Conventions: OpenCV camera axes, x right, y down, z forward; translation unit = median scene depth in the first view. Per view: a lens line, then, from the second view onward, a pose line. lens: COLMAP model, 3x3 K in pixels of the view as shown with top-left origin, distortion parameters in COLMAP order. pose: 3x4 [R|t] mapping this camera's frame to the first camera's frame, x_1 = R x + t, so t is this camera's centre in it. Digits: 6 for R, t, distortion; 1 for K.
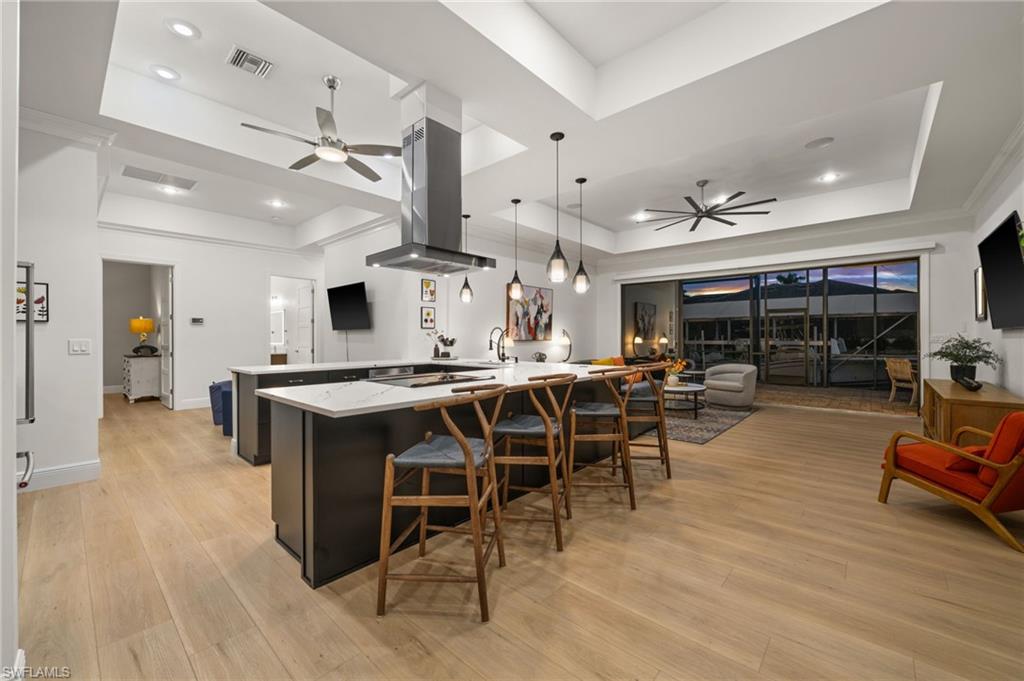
lens RADIAL K [[406.3, 0, 508.7], [0, 406.3, 337.5], [0, 0, 1]] dist [0.002028, -0.000171]
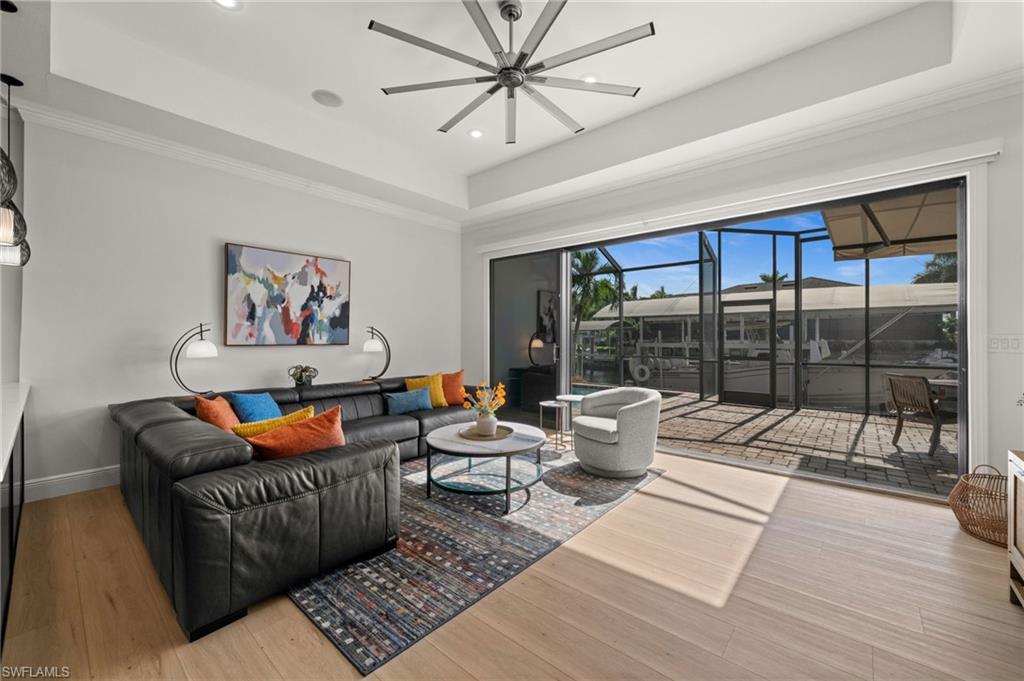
lens RADIAL K [[406.3, 0, 510.7], [0, 406.3, 337.1], [0, 0, 1]] dist [0.002028, -0.000171]
pose [[0.999741, 0.001376, 0.022713, 0.350650], [-0.001346, 0.999998, -0.001344, -0.004436], [-0.022714, 0.001313, 0.999741, 0.404928]]
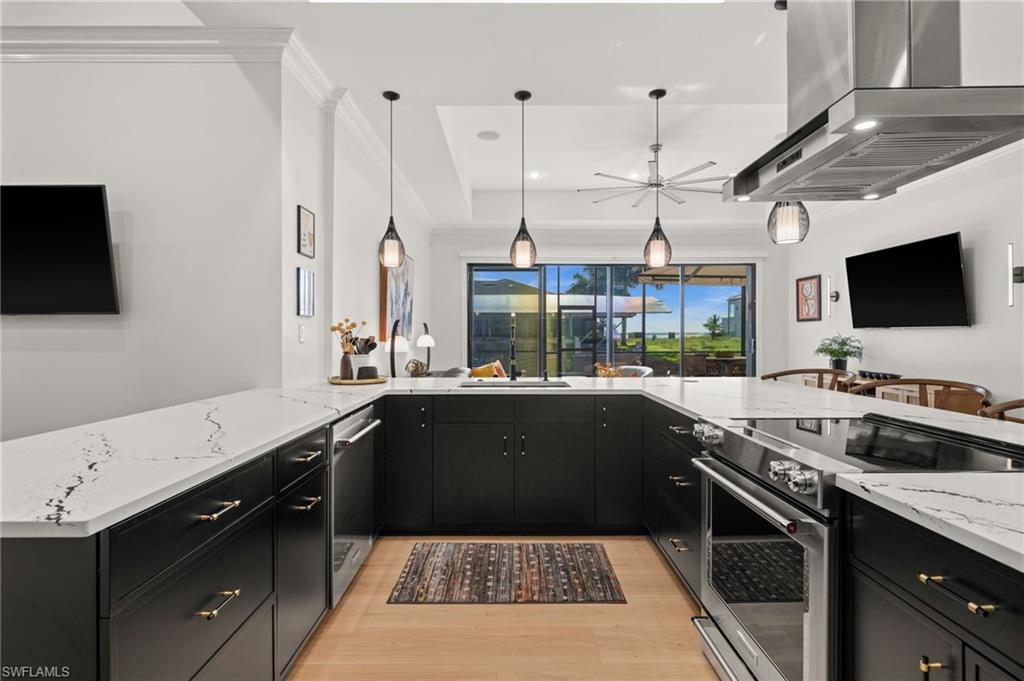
lens RADIAL K [[505.1, 0, 516.9], [0, 505.1, 336.1], [0, 0, 1]] dist [-0.002179, -0.000060]
pose [[0.732367, 0.000645, 0.680909, -0.320652], [-0.000248, 1.000000, -0.000680, 0.001159], [-0.680910, 0.000329, 0.732367, 0.331153]]
